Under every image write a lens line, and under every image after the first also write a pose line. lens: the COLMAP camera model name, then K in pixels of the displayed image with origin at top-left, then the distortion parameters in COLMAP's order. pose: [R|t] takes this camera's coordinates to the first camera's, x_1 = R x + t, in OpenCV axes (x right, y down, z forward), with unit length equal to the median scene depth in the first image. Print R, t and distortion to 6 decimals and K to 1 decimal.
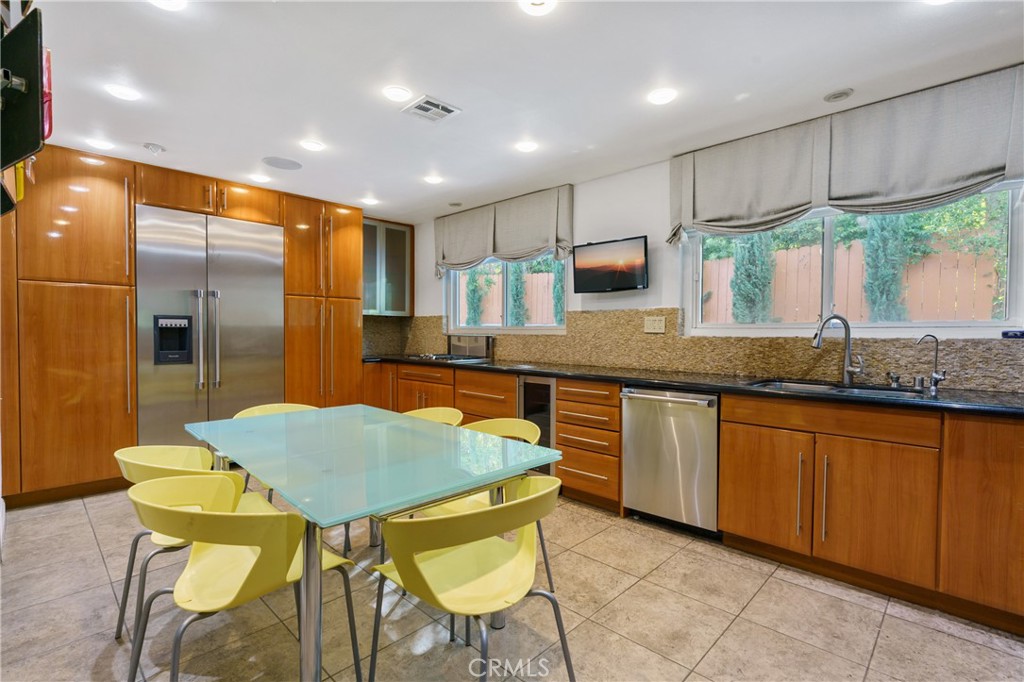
lens RADIAL K [[492.8, 0, 515.6], [0, 492.8, 343.6], [0, 0, 1]] dist [-0.002526, 0.000001]
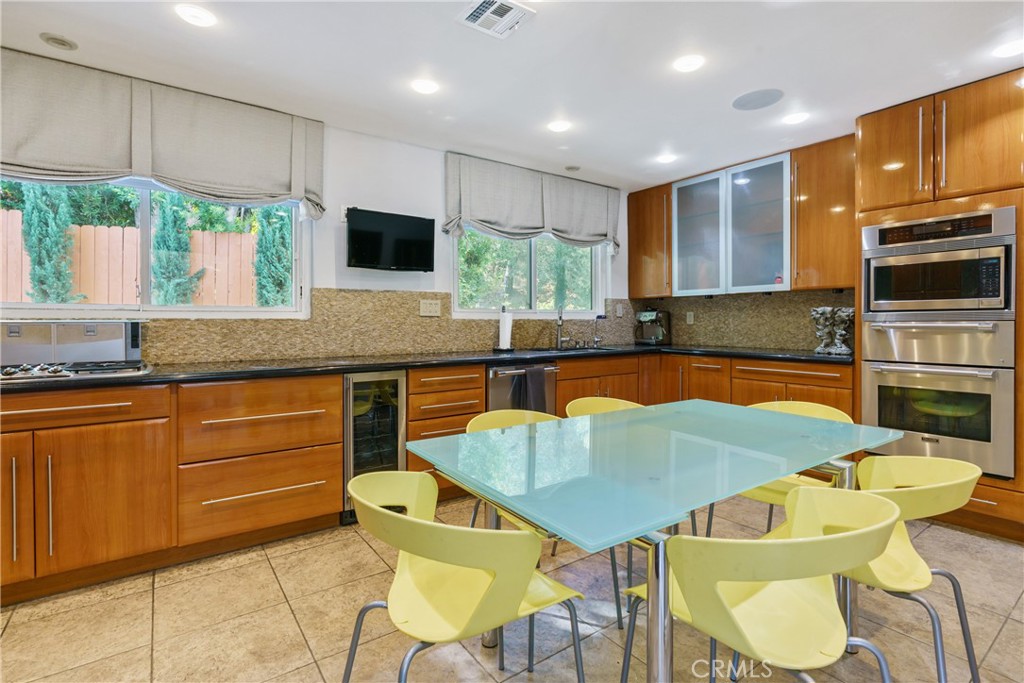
lens RADIAL K [[492.8, 0, 531.5], [0, 492.8, 319.3], [0, 0, 1]] dist [-0.002526, 0.000001]
pose [[0.151102, -0.003014, 0.988514, -0.701383], [0.024847, 0.999691, -0.000750, -0.009719], [-0.988206, 0.024675, 0.151130, 0.659351]]
